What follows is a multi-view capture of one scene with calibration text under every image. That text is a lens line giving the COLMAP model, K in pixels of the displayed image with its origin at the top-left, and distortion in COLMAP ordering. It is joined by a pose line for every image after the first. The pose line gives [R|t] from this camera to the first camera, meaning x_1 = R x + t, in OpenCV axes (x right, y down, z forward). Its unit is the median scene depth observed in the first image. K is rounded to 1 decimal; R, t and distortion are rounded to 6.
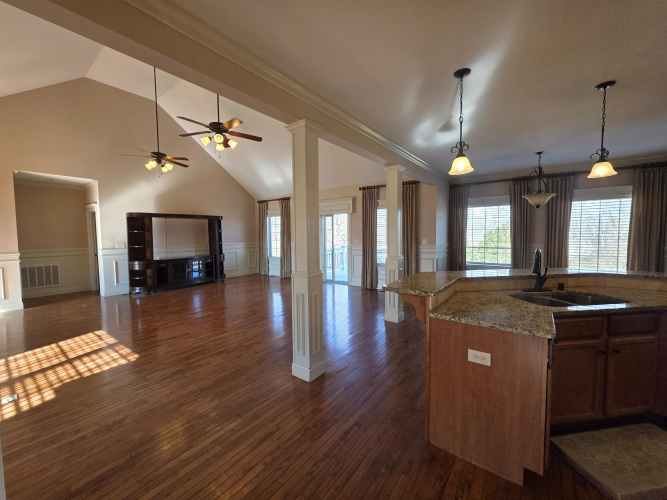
lens RADIAL K [[265.8, 0, 333.6], [0, 265.8, 247.4], [0, 0, 1]] dist [0.000509, 0.000080]
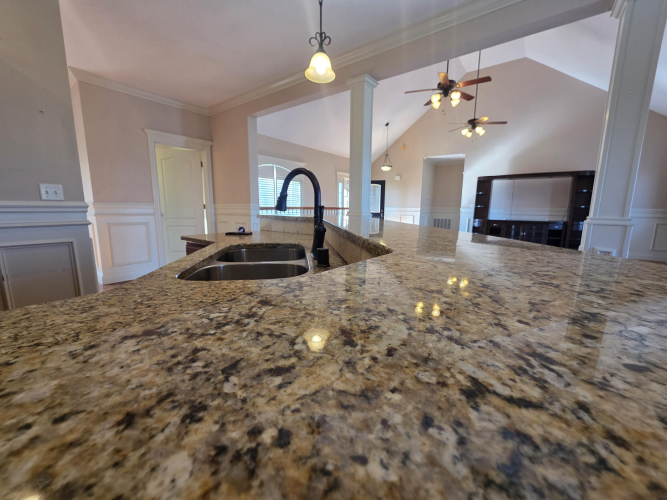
lens RADIAL K [[267.2, 0, 332.4], [0, 267.2, 248.0], [0, 0, 1]] dist [0.002456, 0.000234]
pose [[-0.009347, 0.164769, -0.986288, 0.443662], [-0.064322, 0.984189, 0.165028, 0.024285], [0.997885, 0.064983, 0.001399, 0.362102]]
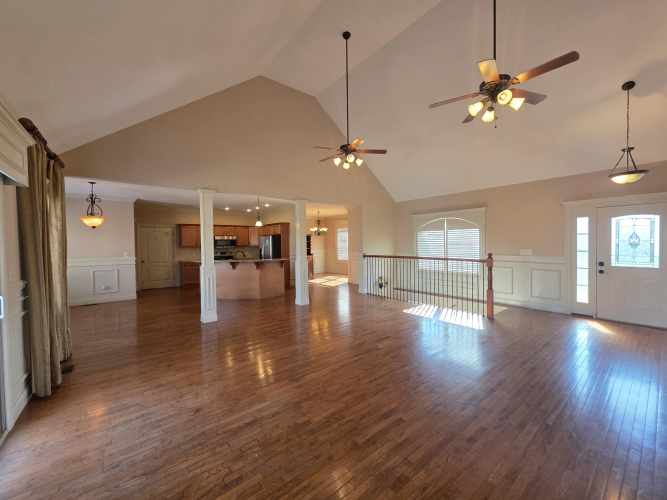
lens RADIAL K [[267.2, 0, 332.4], [0, 267.2, 248.0], [0, 0, 1]] dist [0.002456, 0.000234]
pose [[-0.967755, 0.020051, 0.251093, -0.393242], [0.037341, 0.997233, 0.064288, -0.063995], [-0.249109, 0.071591, -0.965826, 1.313367]]
